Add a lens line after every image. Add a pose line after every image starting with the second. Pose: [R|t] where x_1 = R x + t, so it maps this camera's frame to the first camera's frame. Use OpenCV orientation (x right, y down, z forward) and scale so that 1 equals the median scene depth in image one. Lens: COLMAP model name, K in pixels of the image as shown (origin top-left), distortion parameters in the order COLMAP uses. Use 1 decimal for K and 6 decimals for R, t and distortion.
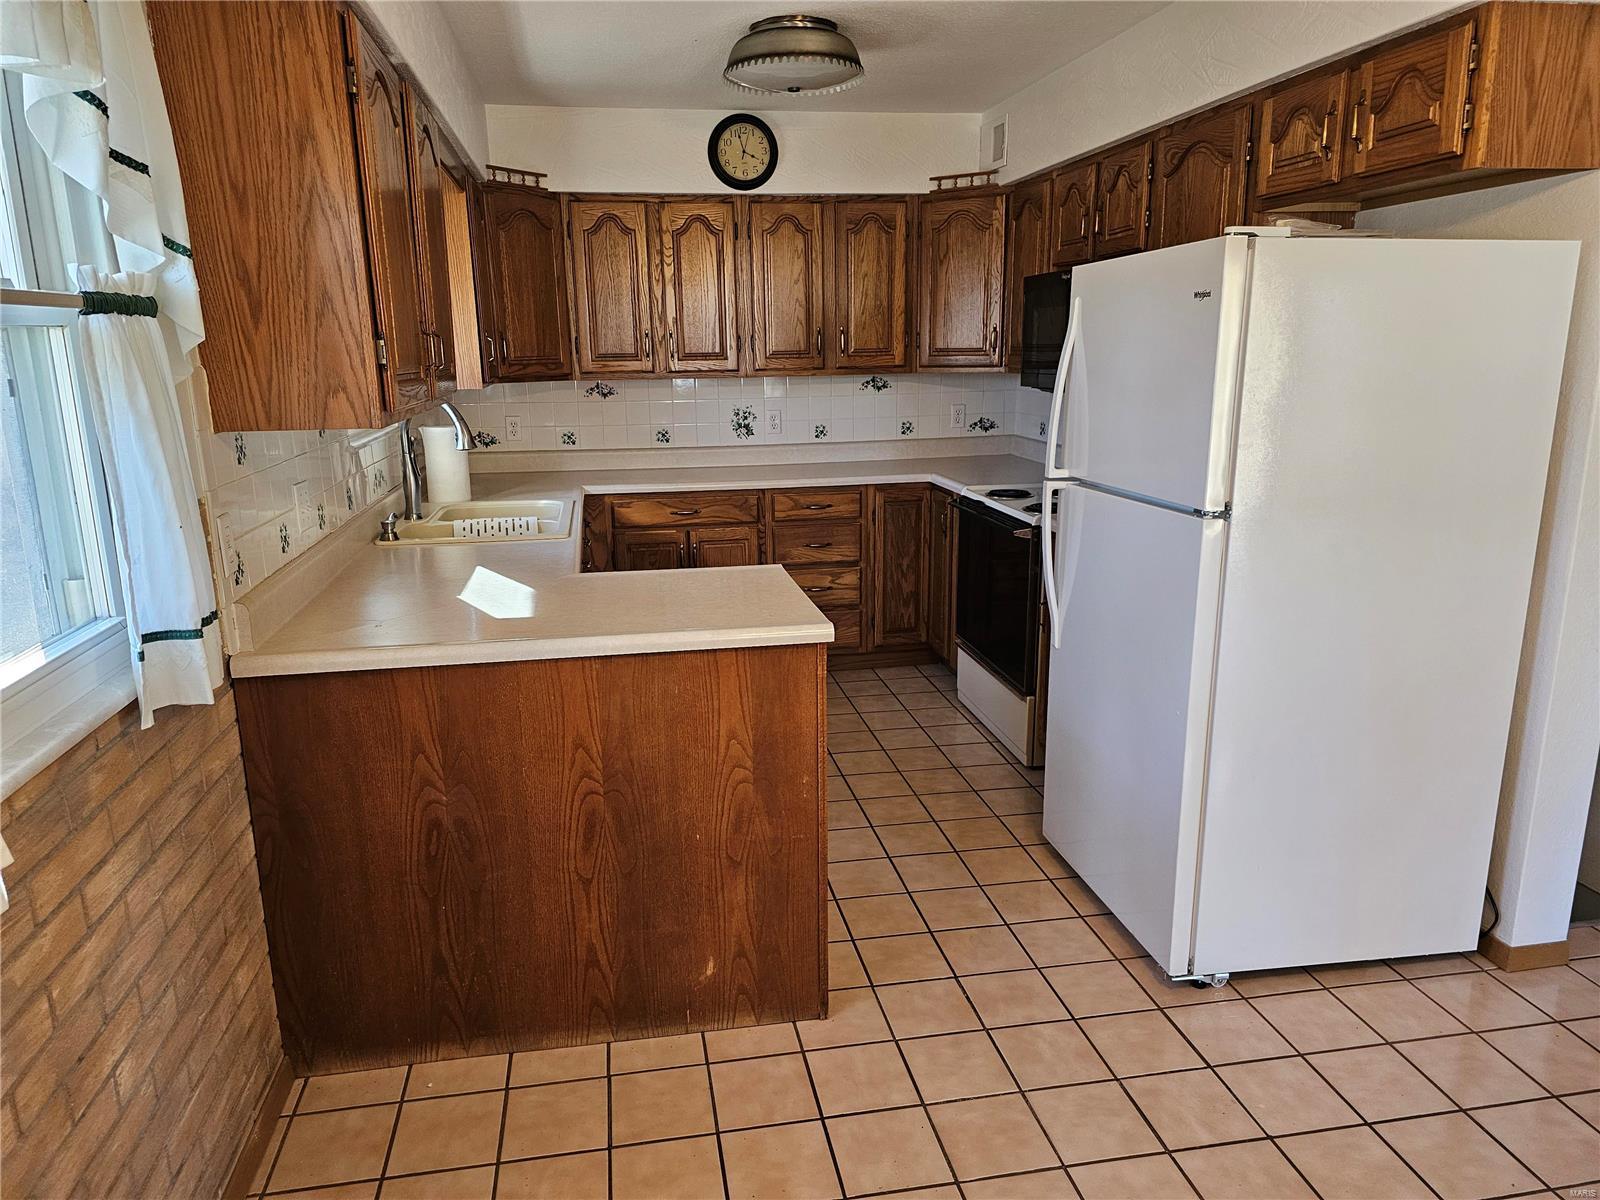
lens RADIAL K [[1071.7, 0, 800.0], [0, 1071.7, 600.0], [0, 0, 1]] dist [0.077798, -0.072951]
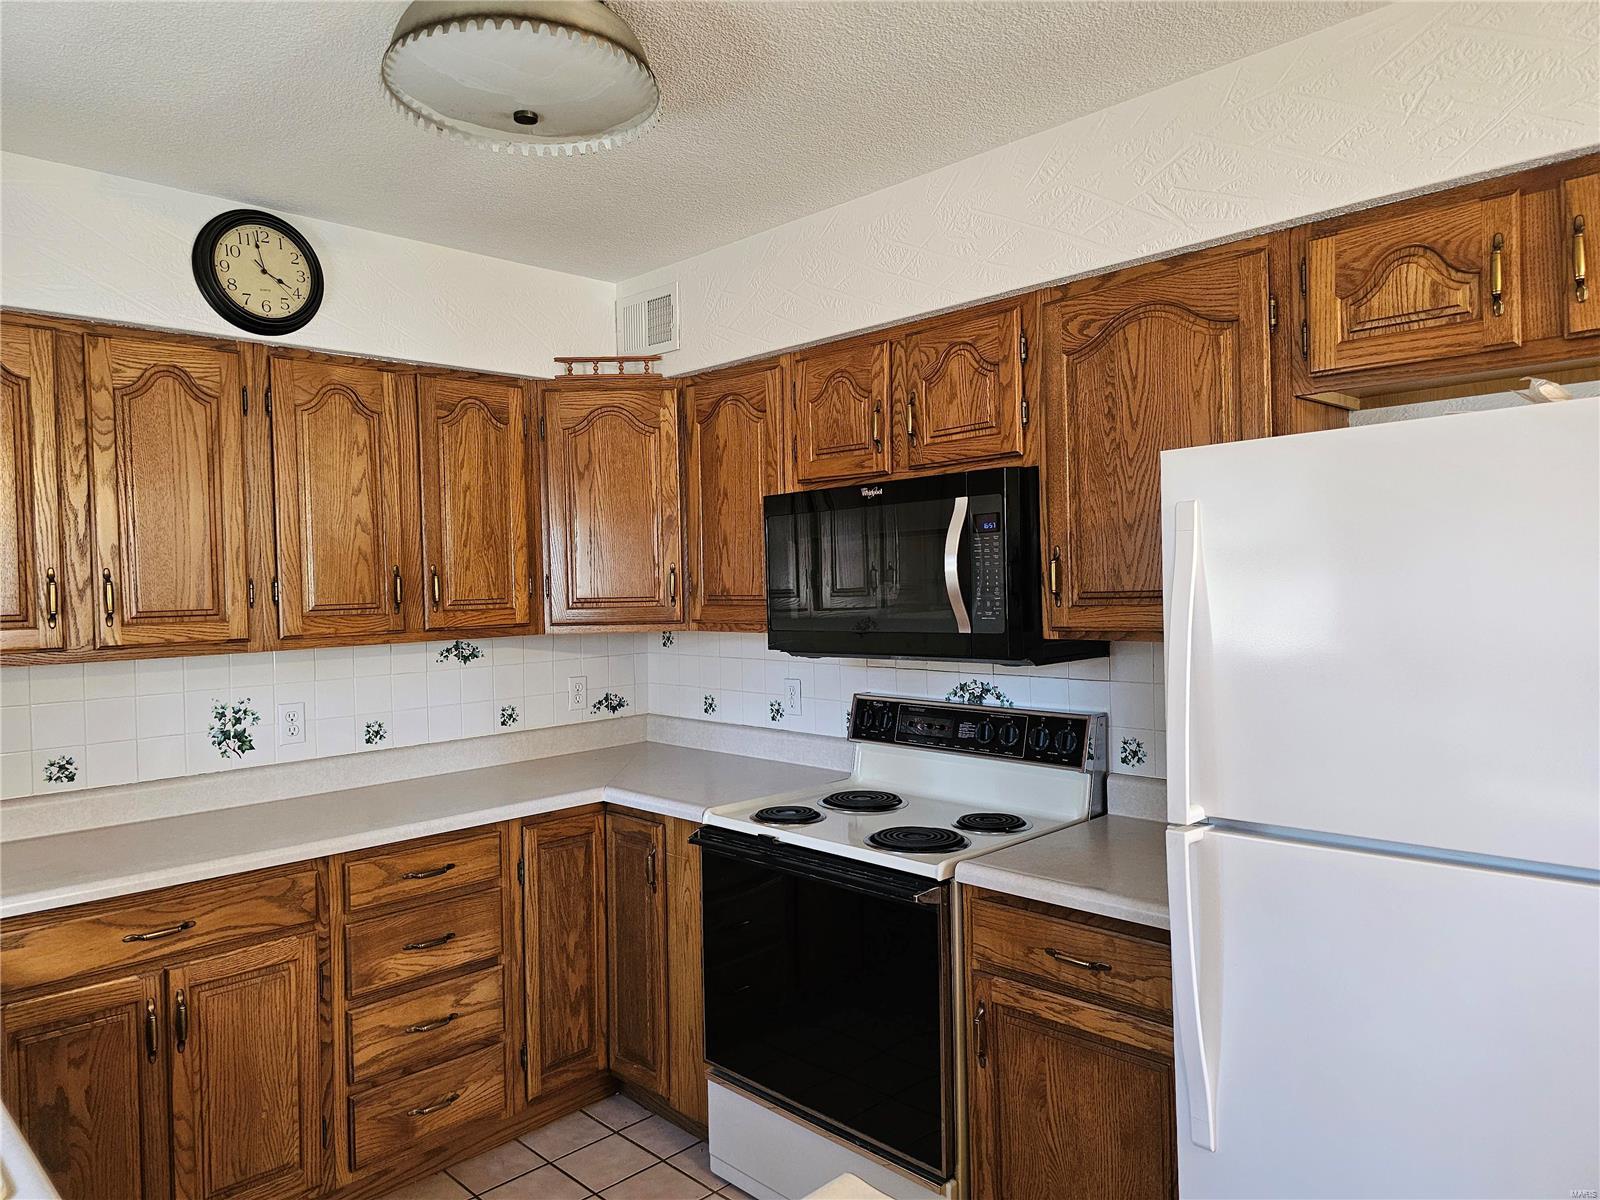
lens RADIAL K [[1071.7, 0, 800.0], [0, 1071.7, 600.0], [0, 0, 1]] dist [0.077798, -0.072951]
pose [[0.826011, -0.012460, 0.563516, -0.139950], [0.141452, 0.972344, -0.185843, -0.091987], [-0.545616, 0.233219, 0.804930, 0.402609]]
